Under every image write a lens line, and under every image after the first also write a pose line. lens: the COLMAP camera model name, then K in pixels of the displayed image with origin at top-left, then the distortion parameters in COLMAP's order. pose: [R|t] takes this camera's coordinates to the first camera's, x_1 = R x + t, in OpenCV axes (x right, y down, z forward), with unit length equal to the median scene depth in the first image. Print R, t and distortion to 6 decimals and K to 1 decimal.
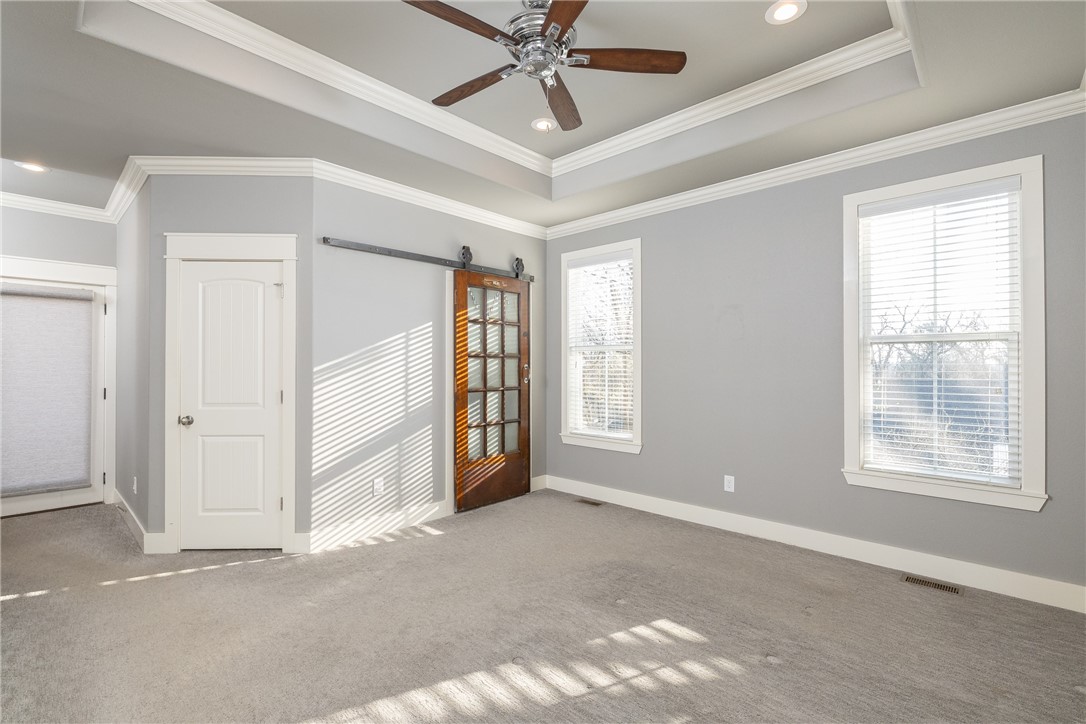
lens RADIAL K [[477.9, 0, 543.0], [0, 477.9, 362.0], [0, 0, 1]] dist [-0.003440, -0.000190]
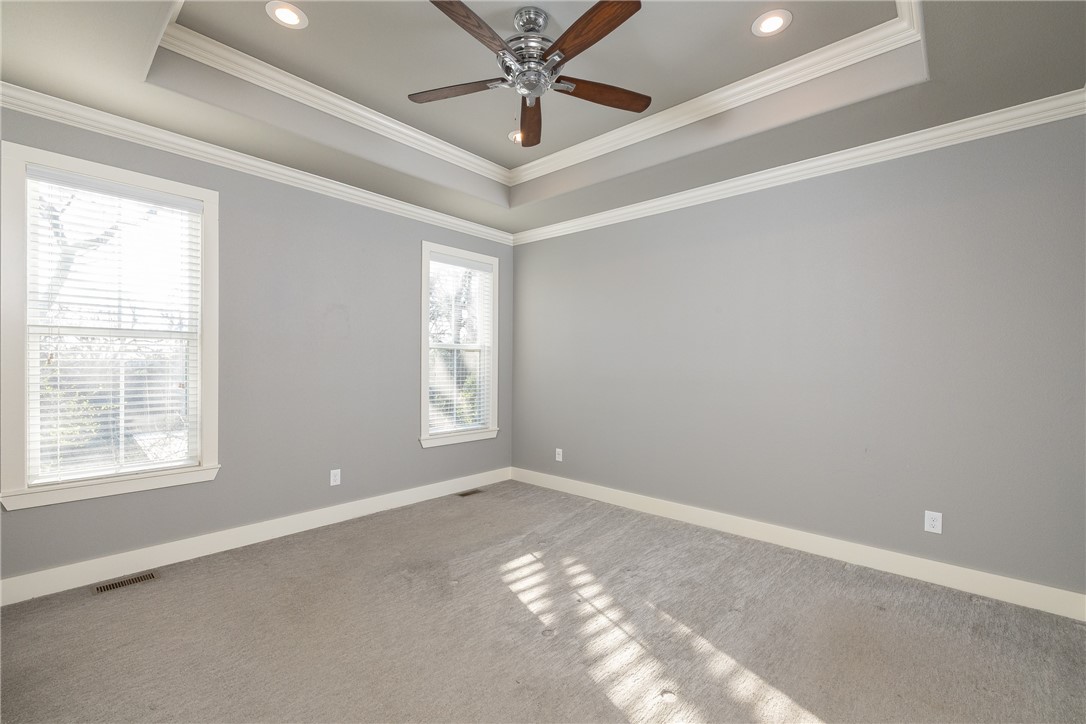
lens RADIAL K [[464.0, 0, 546.2], [0, 464.0, 363.3], [0, 0, 1]] dist [-0.000390, -0.000208]
pose [[-0.018568, 0.001322, 0.999827, -0.720345], [-0.014717, 0.999890, -0.001595, 0.004611], [-0.999719, -0.014744, -0.018547, 0.663745]]
